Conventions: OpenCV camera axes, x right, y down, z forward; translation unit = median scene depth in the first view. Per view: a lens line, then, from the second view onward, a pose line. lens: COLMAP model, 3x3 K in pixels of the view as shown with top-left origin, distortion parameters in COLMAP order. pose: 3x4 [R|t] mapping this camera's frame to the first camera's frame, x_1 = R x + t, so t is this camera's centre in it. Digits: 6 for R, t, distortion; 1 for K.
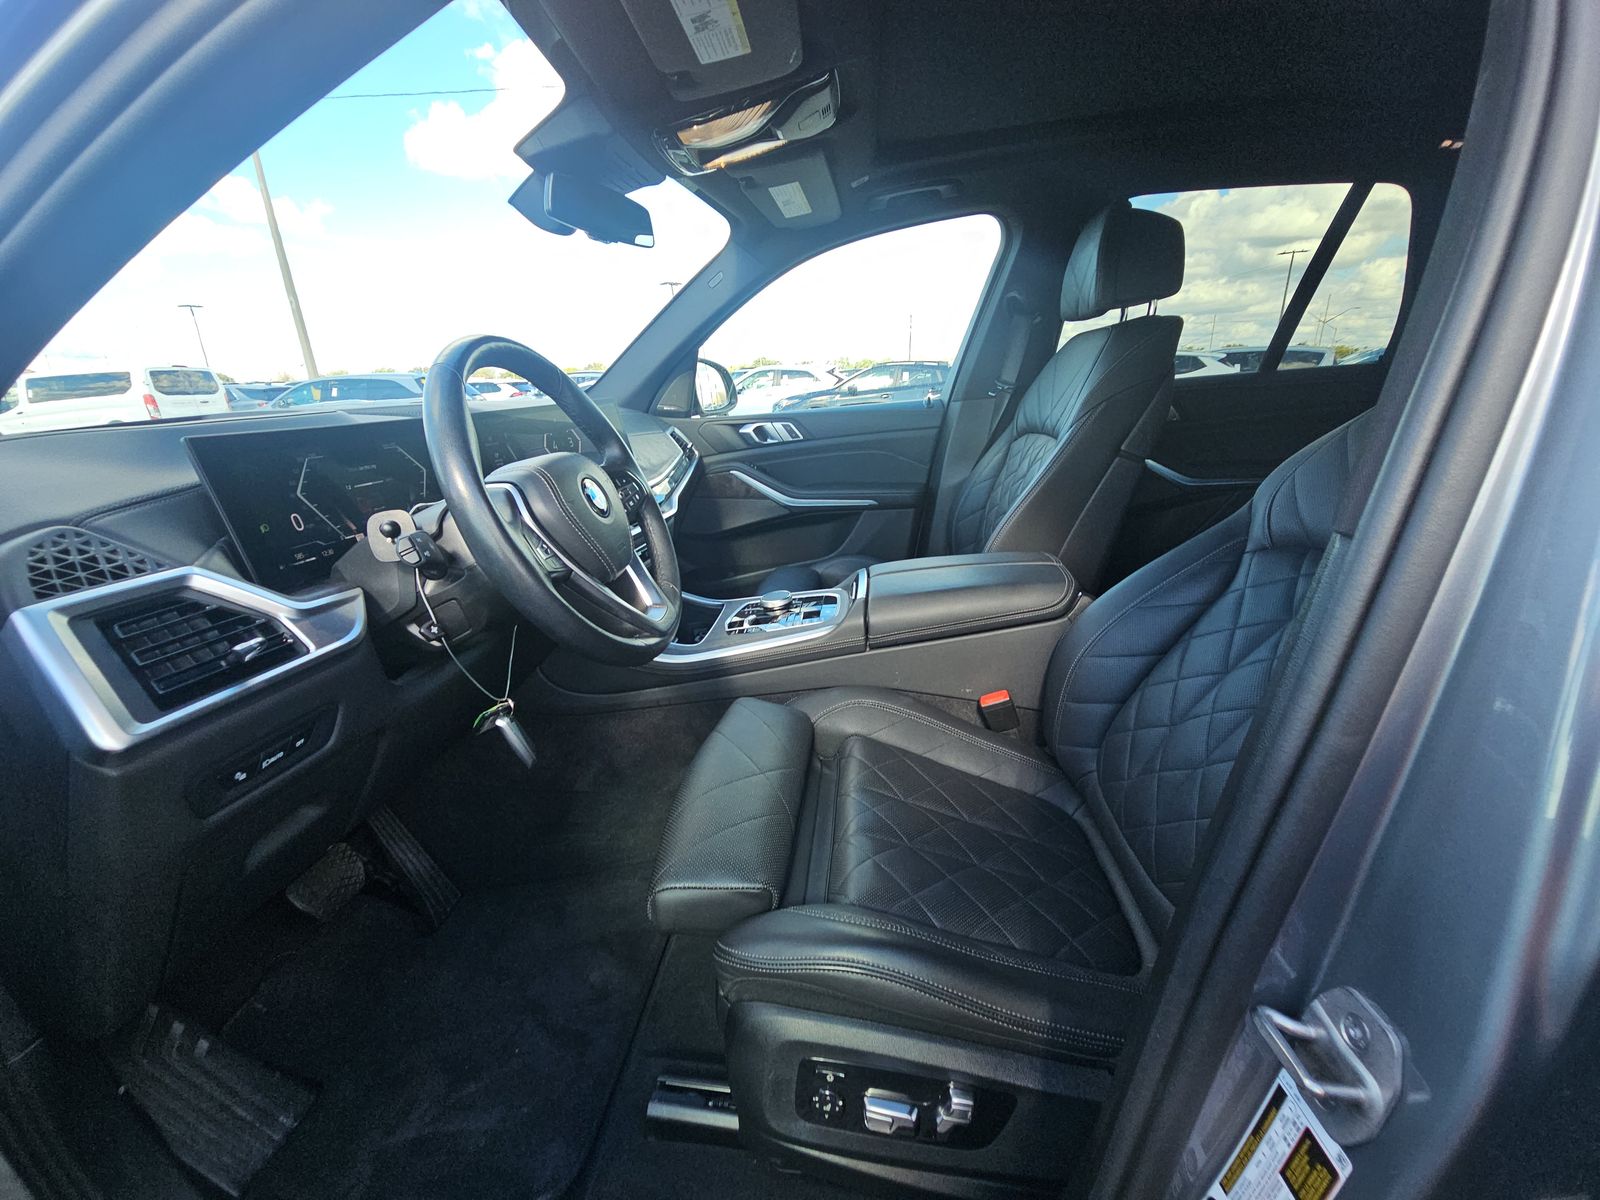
lens RADIAL K [[651.9, 0, 802.4], [0, 651.9, 605.3], [0, 0, 1]] dist [0.000523, -0.000438]
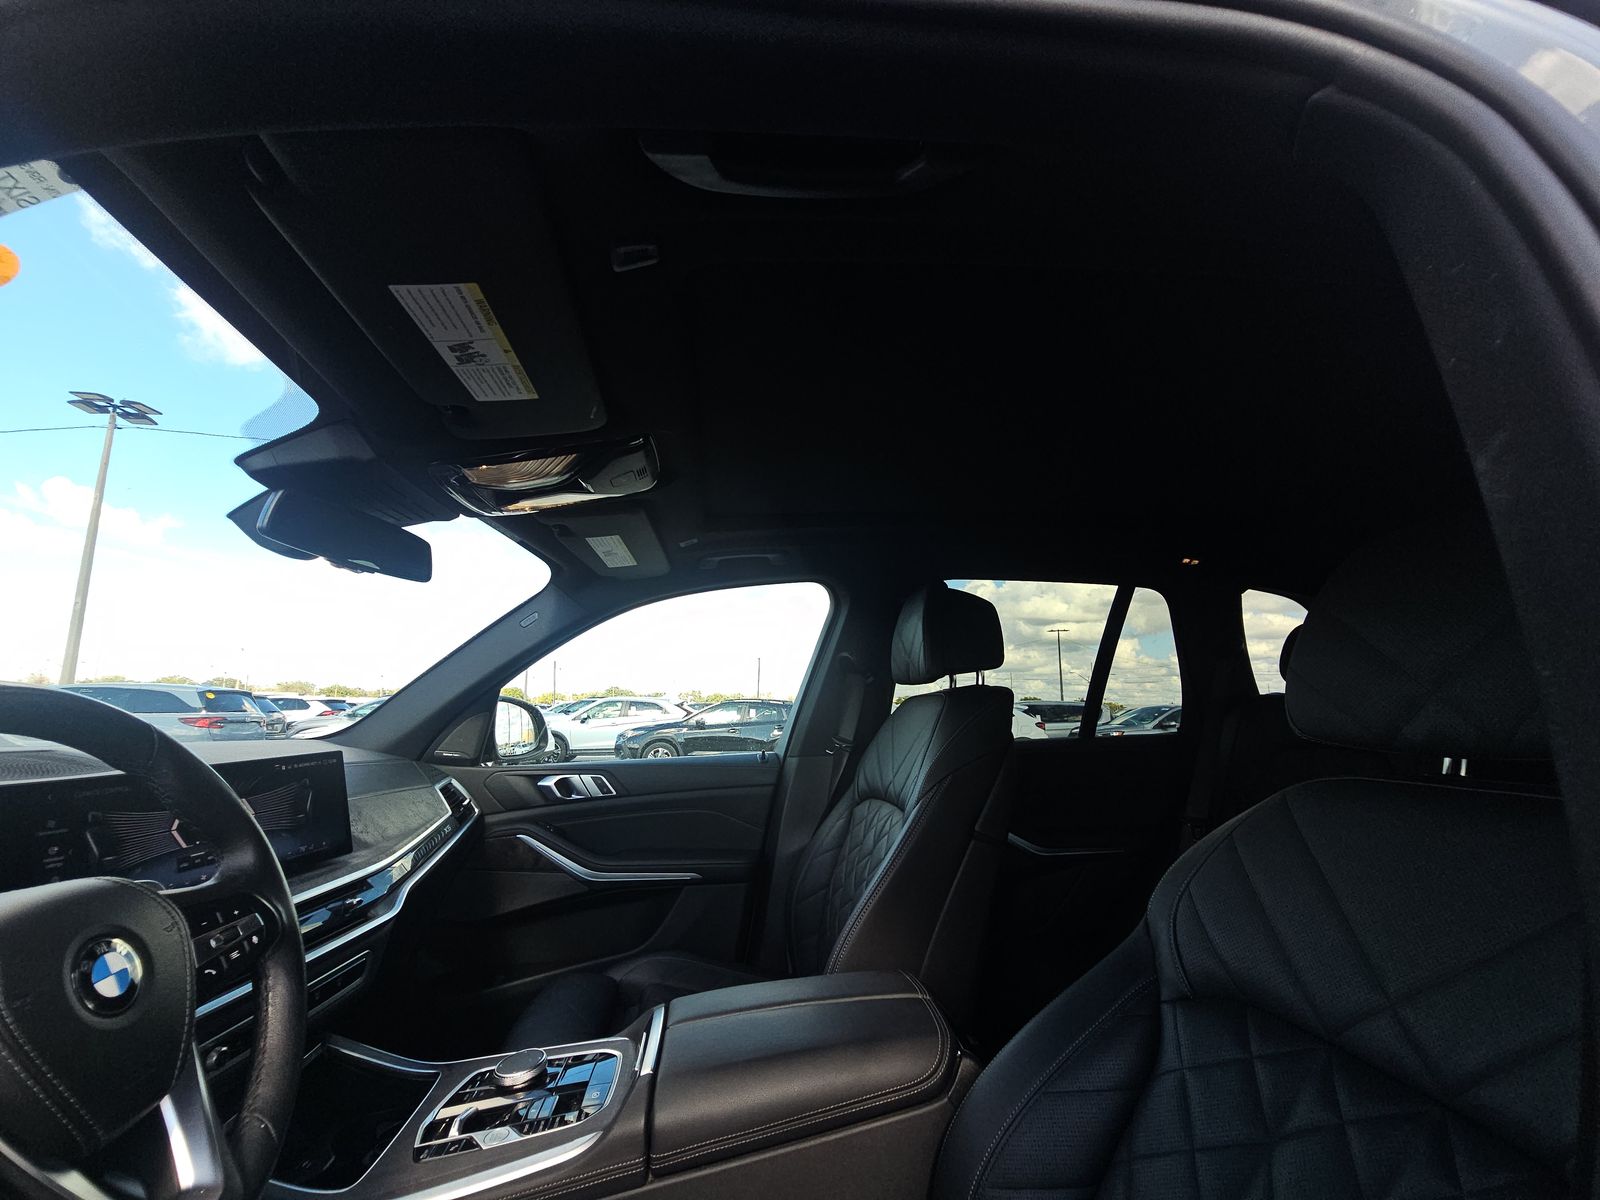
lens RADIAL K [[651.9, 0, 802.4], [0, 651.9, 605.3], [0, 0, 1]] dist [0.000523, -0.000438]
pose [[0.974868, 0.077503, 0.208867, 0.050651], [0.031345, 0.880493, -0.473022, -0.081009], [-0.220567, 0.467681, 0.855935, 0.139619]]
